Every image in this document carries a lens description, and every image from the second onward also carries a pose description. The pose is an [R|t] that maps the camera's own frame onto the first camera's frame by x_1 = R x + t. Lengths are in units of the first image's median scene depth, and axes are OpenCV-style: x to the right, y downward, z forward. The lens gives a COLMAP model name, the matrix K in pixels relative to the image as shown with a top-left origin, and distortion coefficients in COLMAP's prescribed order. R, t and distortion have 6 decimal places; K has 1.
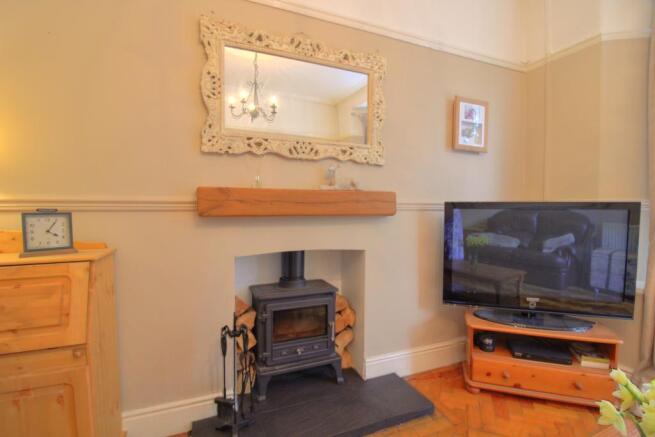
lens RADIAL K [[304.7, 0, 327.7], [0, 304.7, 218.8], [0, 0, 1]] dist [-0.010230, -0.003875]
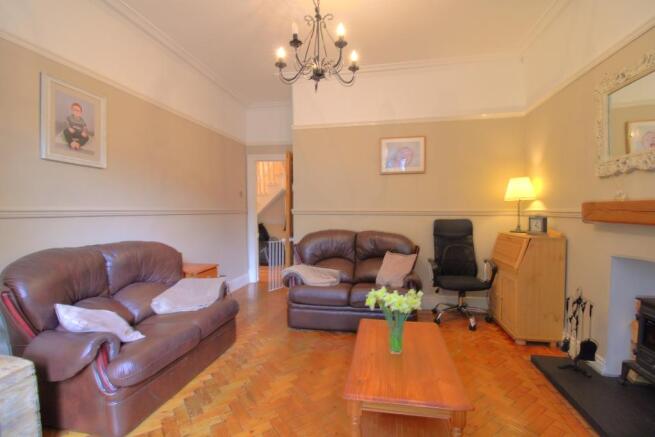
lens RADIAL K [[304.7, 0, 328.0], [0, 304.7, 217.1], [0, 0, 1]] dist [-0.010230, -0.003875]
pose [[-0.553142, 0.004855, -0.833073, 1.405090], [-0.048001, 0.998136, 0.037688, -0.025183], [0.831703, 0.060836, -0.551878, 0.714854]]
